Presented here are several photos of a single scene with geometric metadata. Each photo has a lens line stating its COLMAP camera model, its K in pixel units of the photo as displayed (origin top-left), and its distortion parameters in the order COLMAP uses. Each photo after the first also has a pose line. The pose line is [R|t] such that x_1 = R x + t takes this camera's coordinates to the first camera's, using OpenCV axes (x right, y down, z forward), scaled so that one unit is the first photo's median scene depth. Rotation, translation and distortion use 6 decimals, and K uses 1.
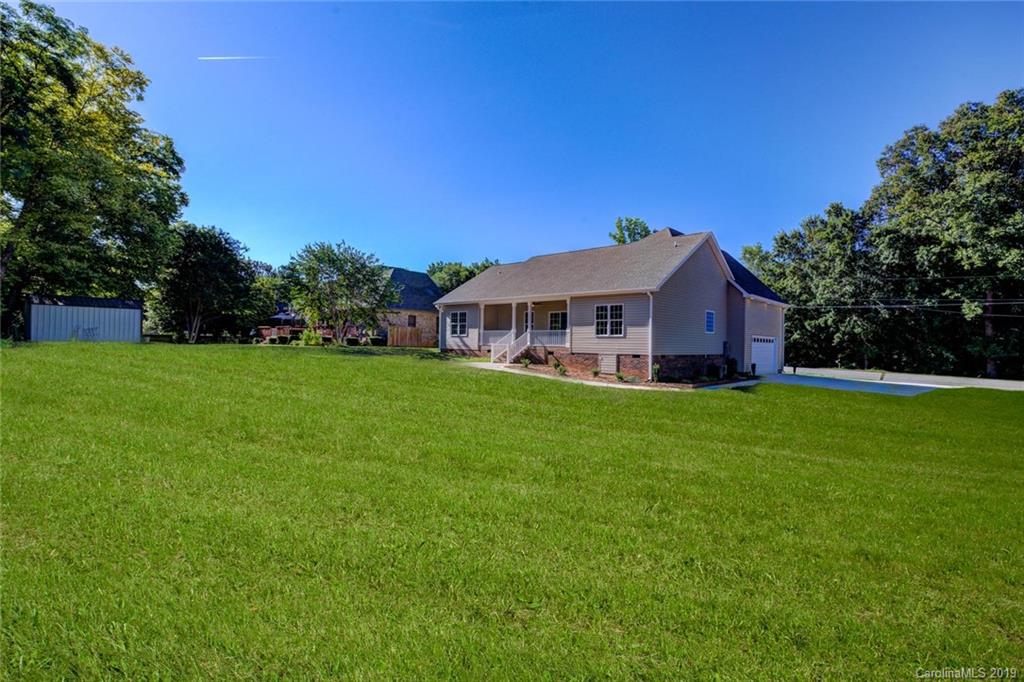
lens RADIAL K [[477.2, 0, 508.6], [0, 477.2, 337.5], [0, 0, 1]] dist [0.011169, -0.000013]
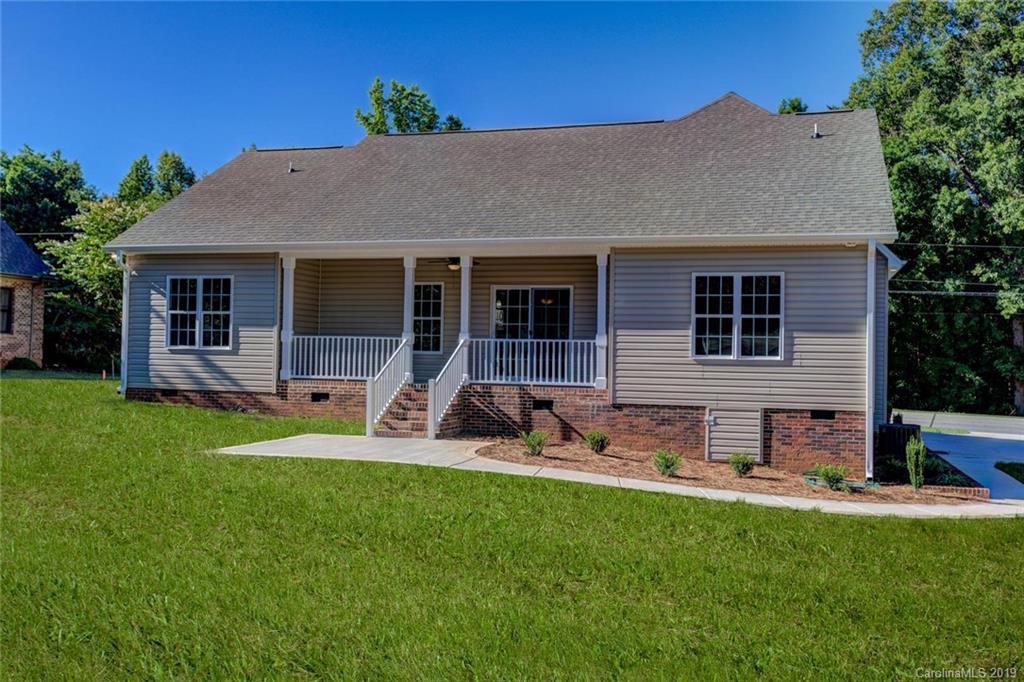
lens RADIAL K [[980.1, 0, 512.0], [0, 980.1, 341.0], [0, 0, 1]] dist [-0.010448, -0.006799]
pose [[0.897399, 0.005165, 0.441190, -0.245279], [-0.008318, 0.999952, 0.005214, -0.017192], [-0.441142, -0.008349, 0.897398, 0.349226]]
